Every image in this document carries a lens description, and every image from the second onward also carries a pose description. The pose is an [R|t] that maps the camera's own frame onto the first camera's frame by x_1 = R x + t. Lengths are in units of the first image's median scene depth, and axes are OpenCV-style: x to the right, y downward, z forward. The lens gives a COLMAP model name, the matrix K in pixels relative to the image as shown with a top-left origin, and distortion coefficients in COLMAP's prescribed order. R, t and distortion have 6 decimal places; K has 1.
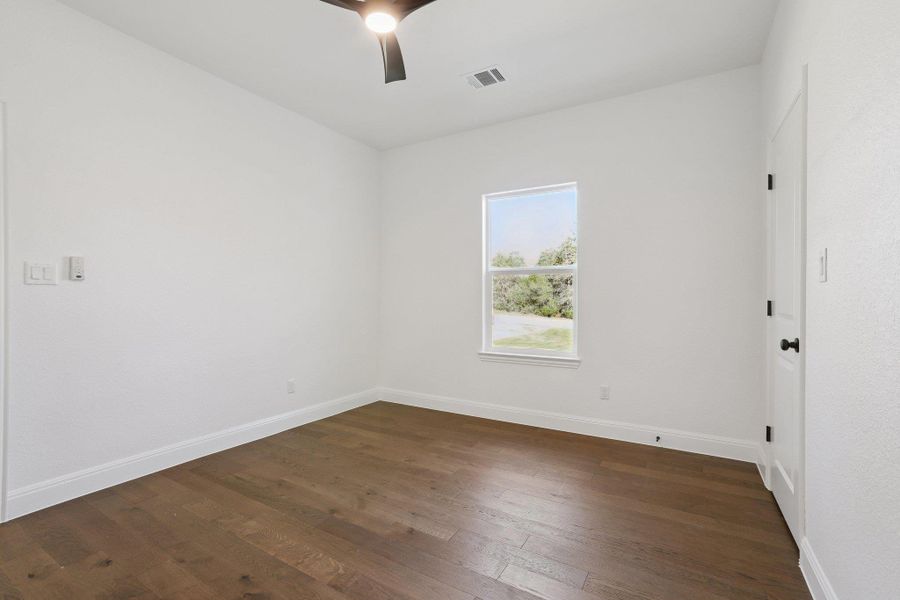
lens RADIAL K [[410.0, 0, 443.0], [0, 410.0, 297.1], [0, 0, 1]] dist [-0.065236, 0.028499]
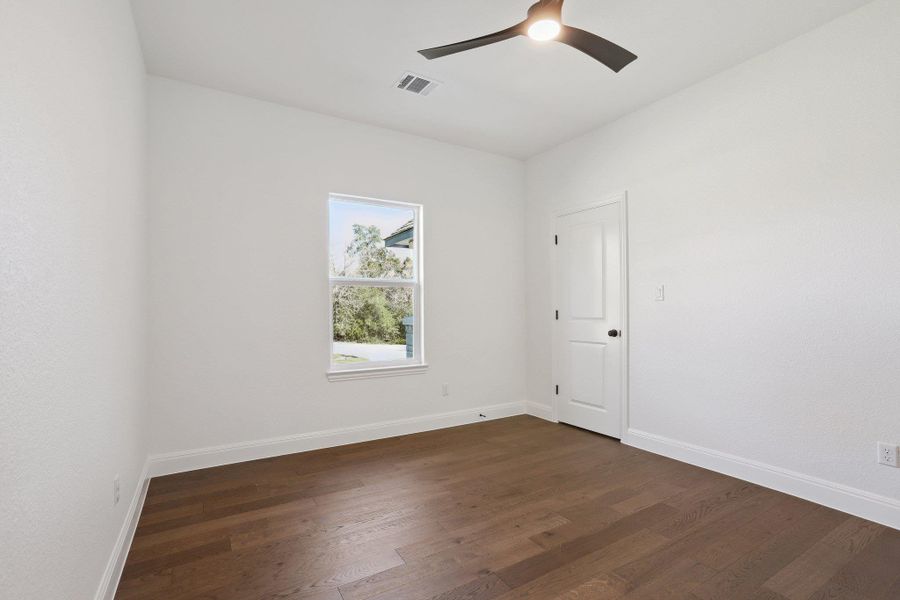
lens RADIAL K [[412.1, 0, 446.6], [0, 412.1, 301.5], [0, 0, 1]] dist [-0.071892, 0.031680]
pose [[0.443646, 0.019890, 0.895981, -0.604762], [0.001586, 0.999735, -0.022979, 0.005236], [-0.896201, 0.011616, 0.443497, 0.410988]]
